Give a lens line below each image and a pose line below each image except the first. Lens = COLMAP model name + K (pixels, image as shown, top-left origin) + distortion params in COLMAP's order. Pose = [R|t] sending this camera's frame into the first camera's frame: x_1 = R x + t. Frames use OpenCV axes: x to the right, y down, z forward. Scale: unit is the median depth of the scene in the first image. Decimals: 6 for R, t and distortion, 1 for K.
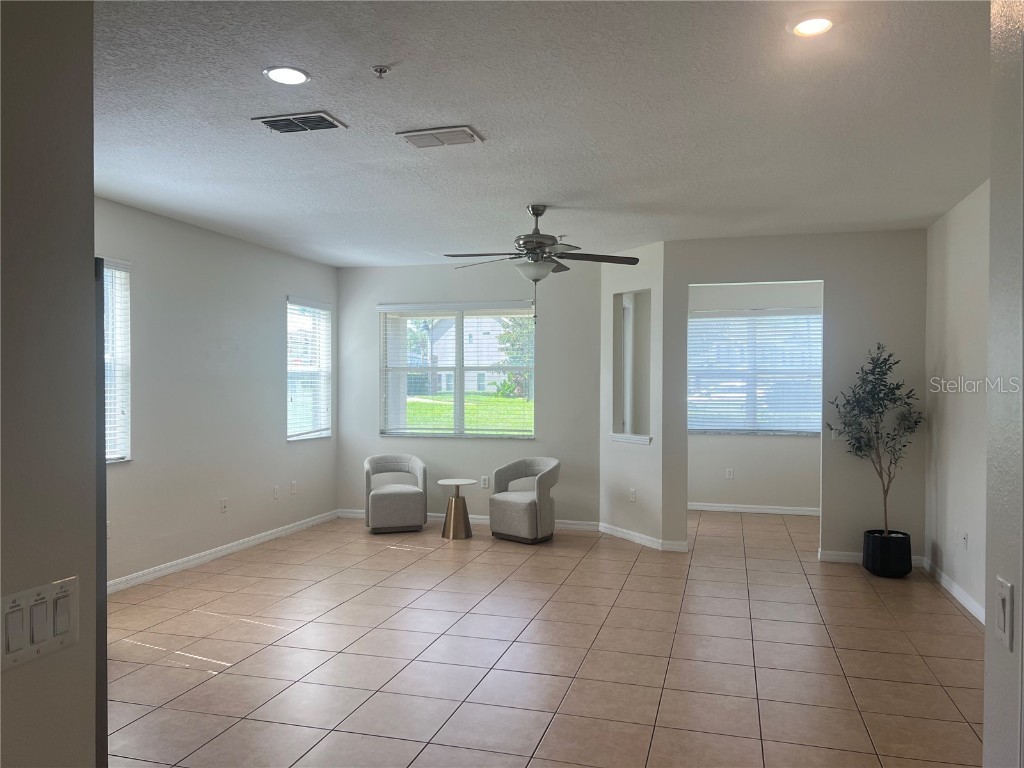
lens RADIAL K [[767.4, 0, 512.0], [0, 767.4, 384.0], [0, 0, 1]] dist [0.060315, -0.093728]
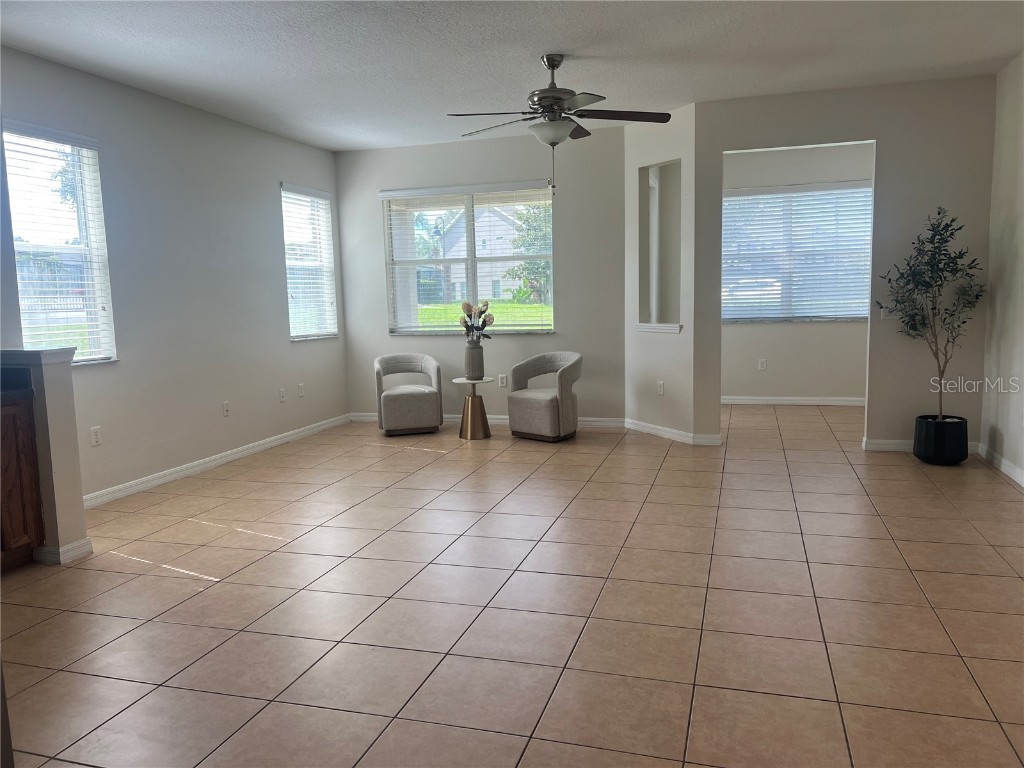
lens RADIAL K [[754.4, 0, 517.9], [0, 754.4, 378.9], [0, 0, 1]] dist [0.059505, -0.095706]
pose [[0.999527, -0.026698, -0.015273, -0.002875], [0.028181, 0.993863, 0.106972, 0.034140], [0.012324, -0.107352, 0.994145, 0.096630]]
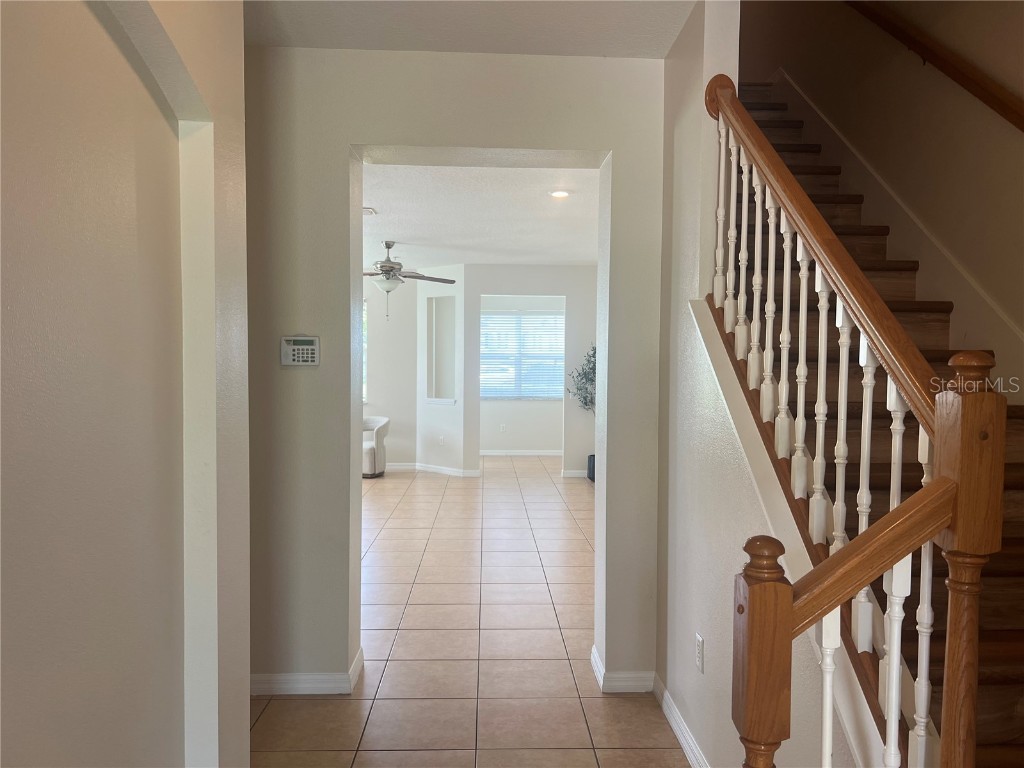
lens RADIAL K [[767.4, 0, 512.0], [0, 767.4, 384.0], [0, 0, 1]] dist [0.060315, -0.093728]
pose [[0.950619, -0.001948, 0.310355, -0.180980], [-0.002618, 0.999894, 0.014296, 0.019818], [-0.310350, -0.014403, 0.950513, -0.442300]]
